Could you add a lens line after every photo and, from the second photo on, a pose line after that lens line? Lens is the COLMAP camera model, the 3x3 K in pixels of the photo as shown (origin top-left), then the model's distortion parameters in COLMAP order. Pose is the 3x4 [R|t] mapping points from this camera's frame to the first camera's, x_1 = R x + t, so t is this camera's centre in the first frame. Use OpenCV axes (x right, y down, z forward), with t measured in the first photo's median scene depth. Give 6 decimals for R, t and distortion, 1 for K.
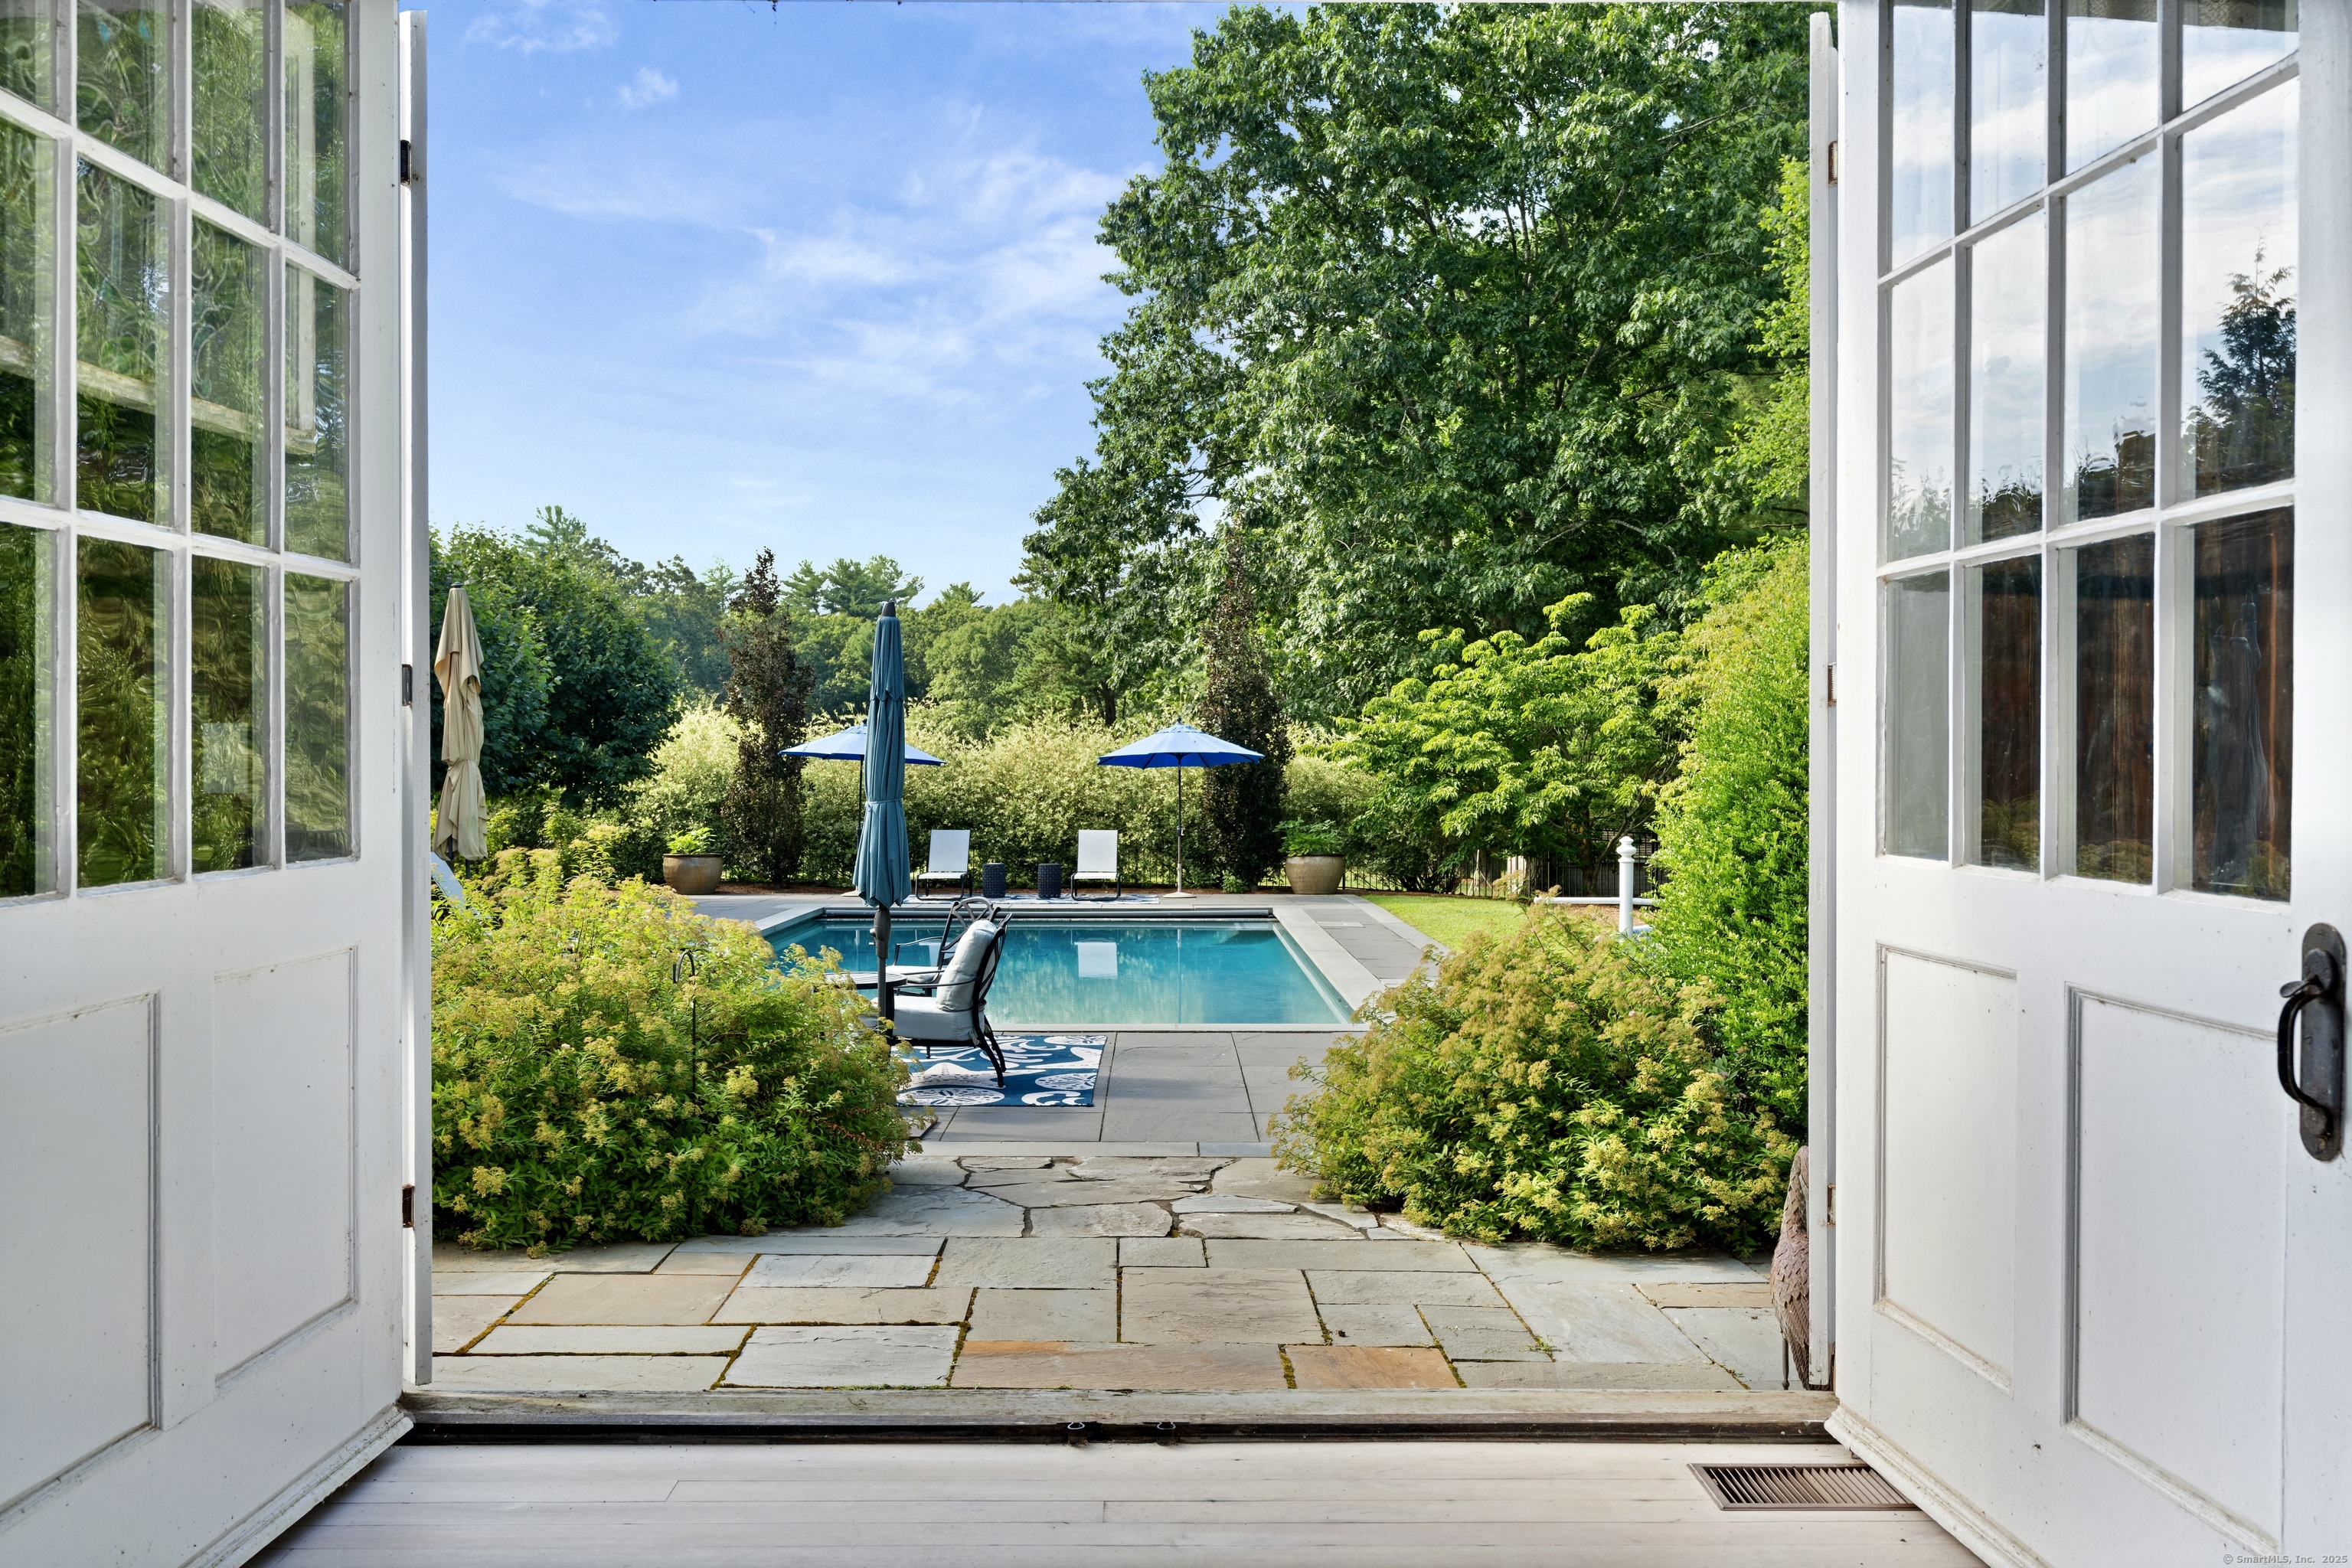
lens RADIAL K [[1925.1, 0, 1174.8], [0, 1925.1, 783.5], [0, 0, 1]] dist [0.002652, 0.000098]
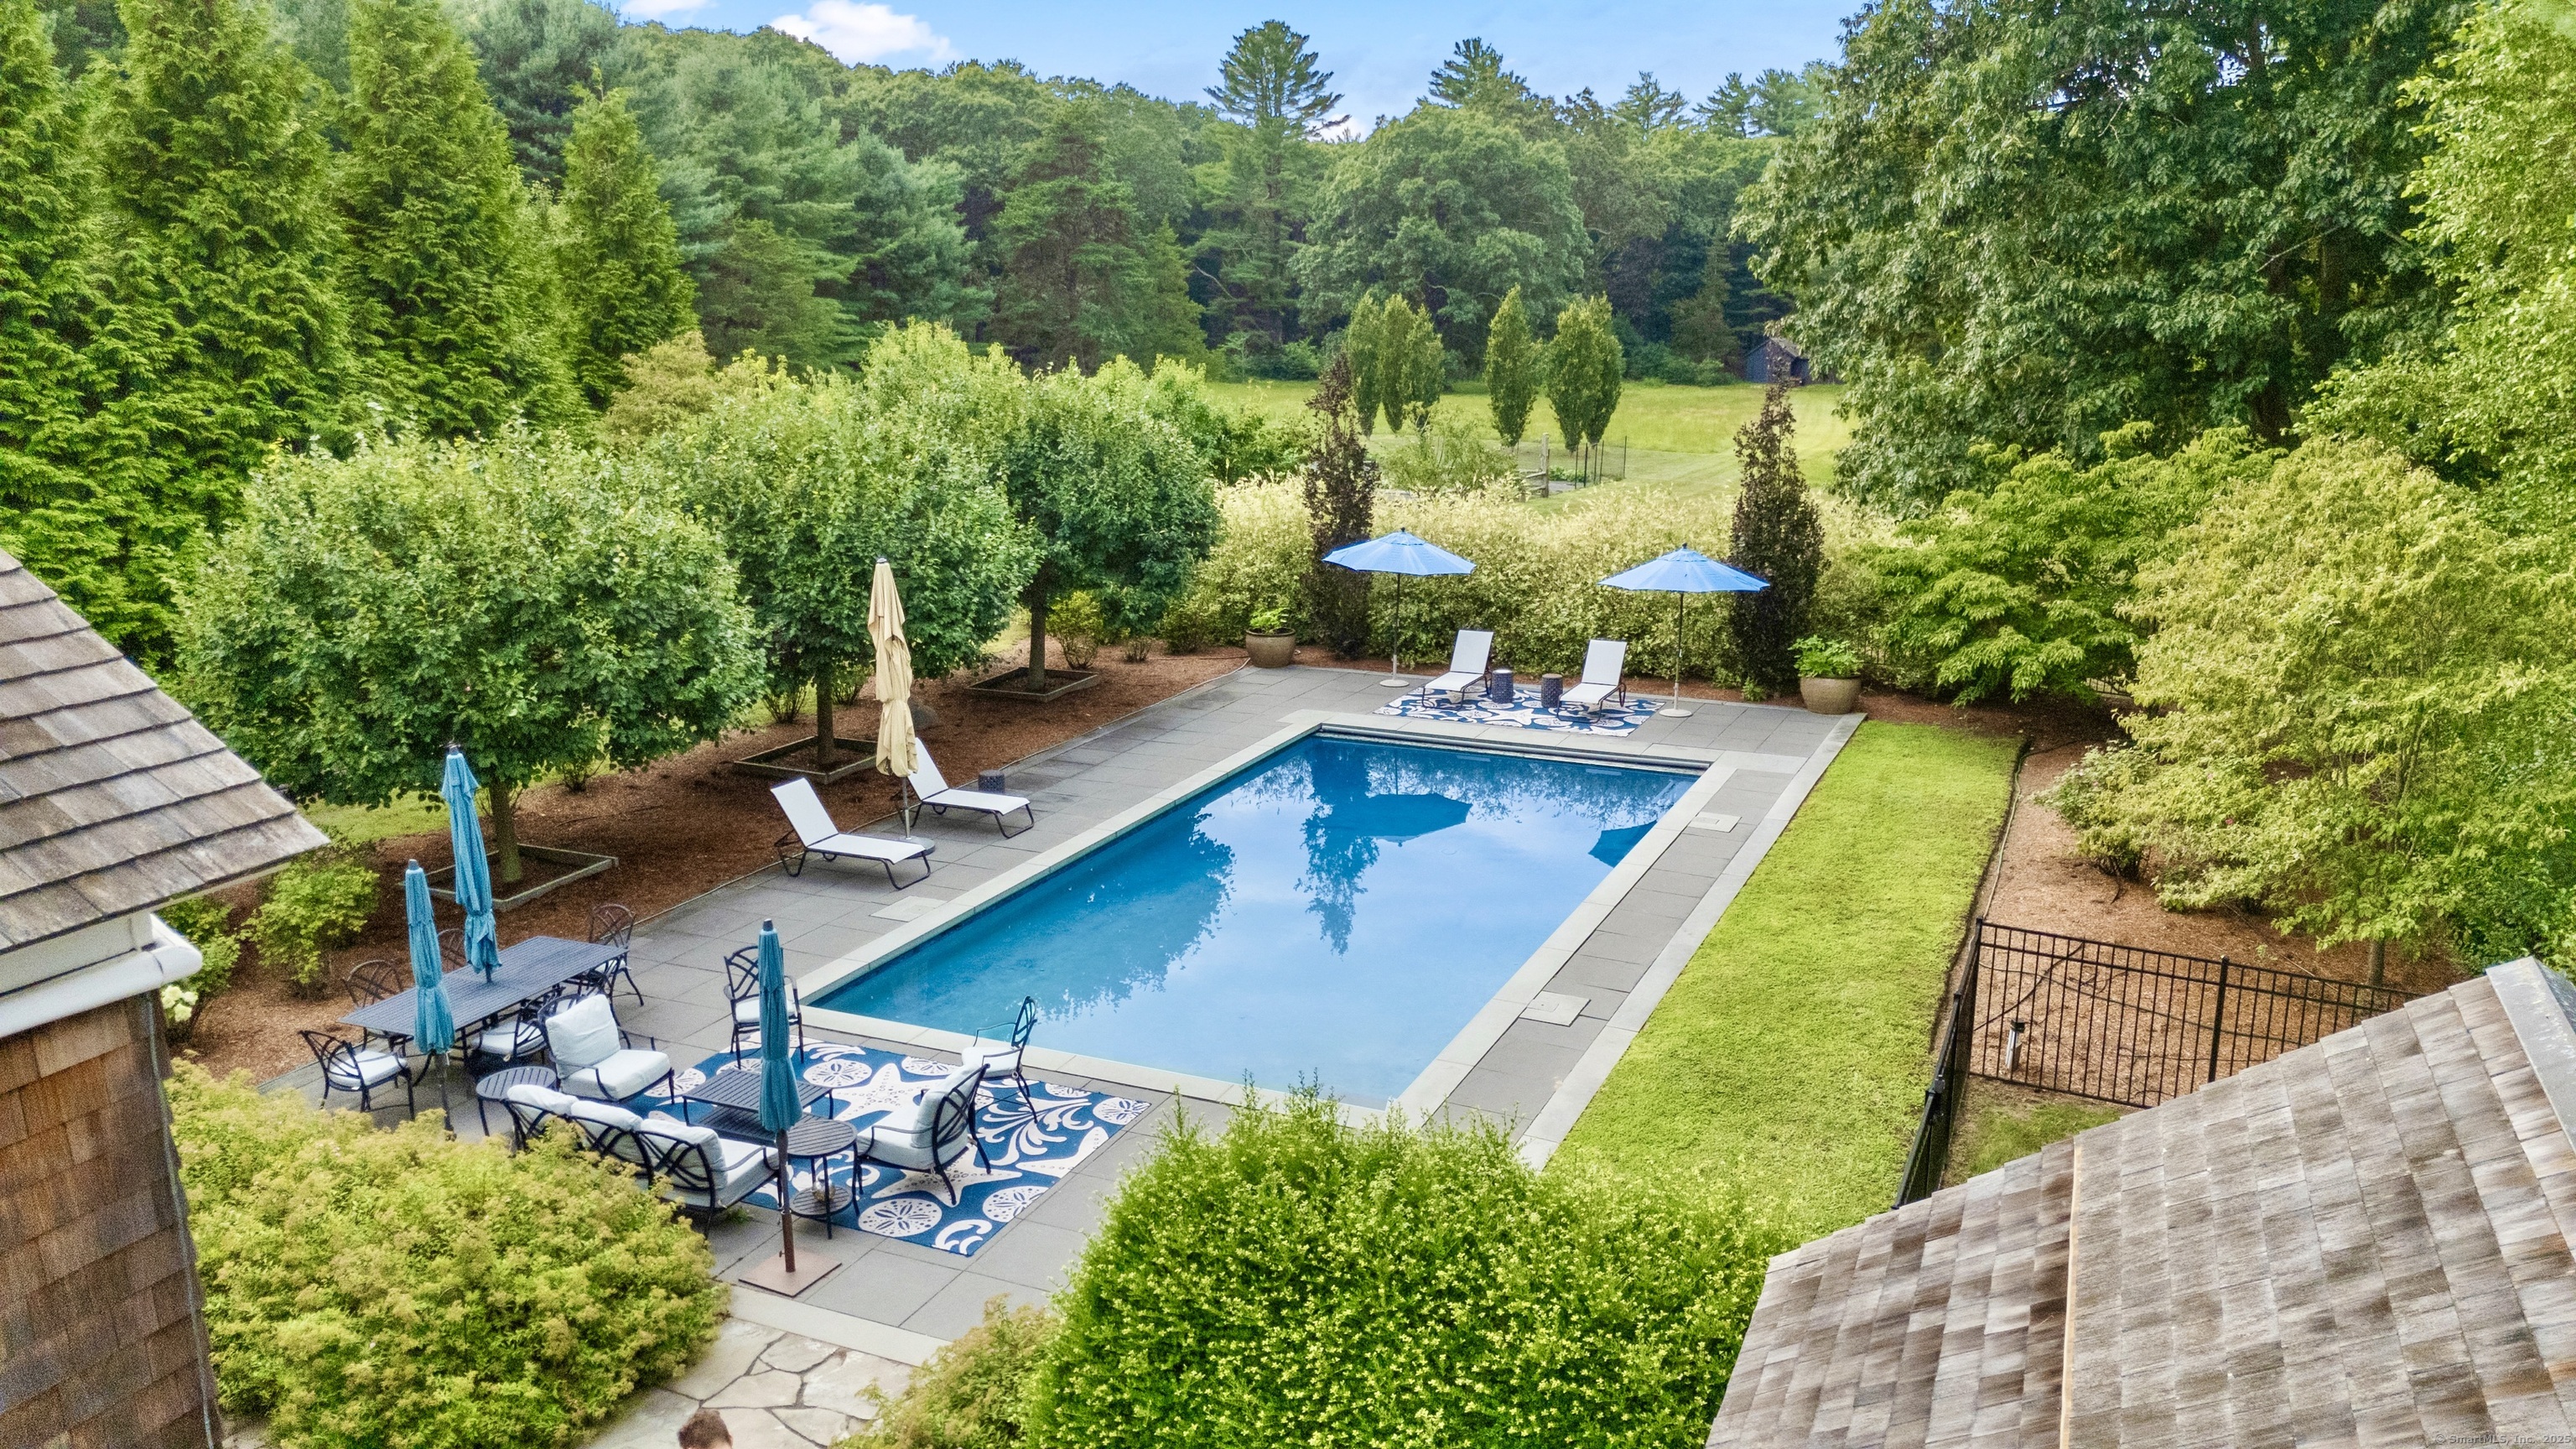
lens RADIAL K [[1914.3, 0, 1288.4], [0, 1914.3, 725.9], [0, 0, 1]] dist [0.068304, -0.017601]
pose [[0.906667, 0.092120, -0.411665, 0.175721], [0.005310, 0.973296, 0.229494, -0.127544], [0.421813, -0.210260, 0.881966, -0.007911]]
